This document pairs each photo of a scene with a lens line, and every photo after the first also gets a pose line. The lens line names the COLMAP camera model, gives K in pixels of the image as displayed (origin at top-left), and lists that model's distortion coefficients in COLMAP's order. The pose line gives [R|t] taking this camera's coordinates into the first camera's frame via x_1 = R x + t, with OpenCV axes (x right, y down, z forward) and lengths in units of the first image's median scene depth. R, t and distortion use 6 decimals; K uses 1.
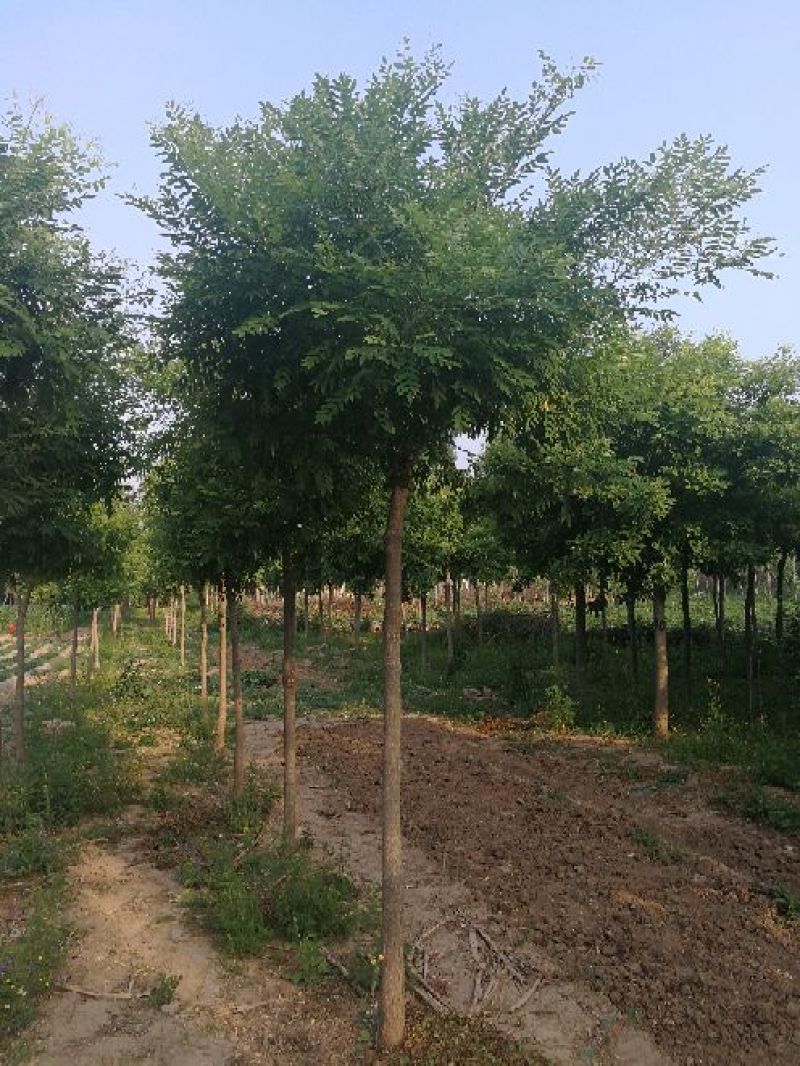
lens RADIAL K [[795.9, 0, 400.0], [0, 795.9, 533.0], [0, 0, 1]] dist [0.003232, -0.041834]
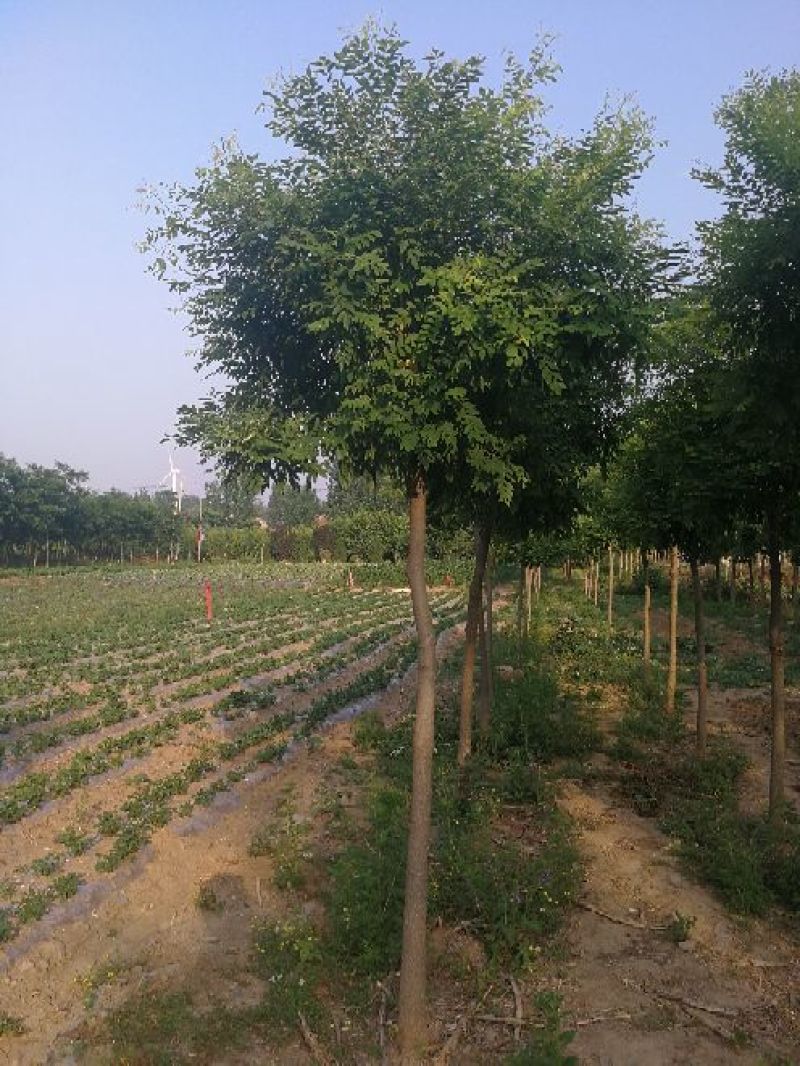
lens RADIAL K [[795.9, 0, 400.0], [0, 795.9, 533.0], [0, 0, 1]] dist [0.003232, -0.041834]
pose [[0.877910, 0.017755, -0.478496, -0.087301], [0.004469, 0.998965, 0.045267, 0.000235], [0.478805, -0.041879, 0.876922, -0.058340]]
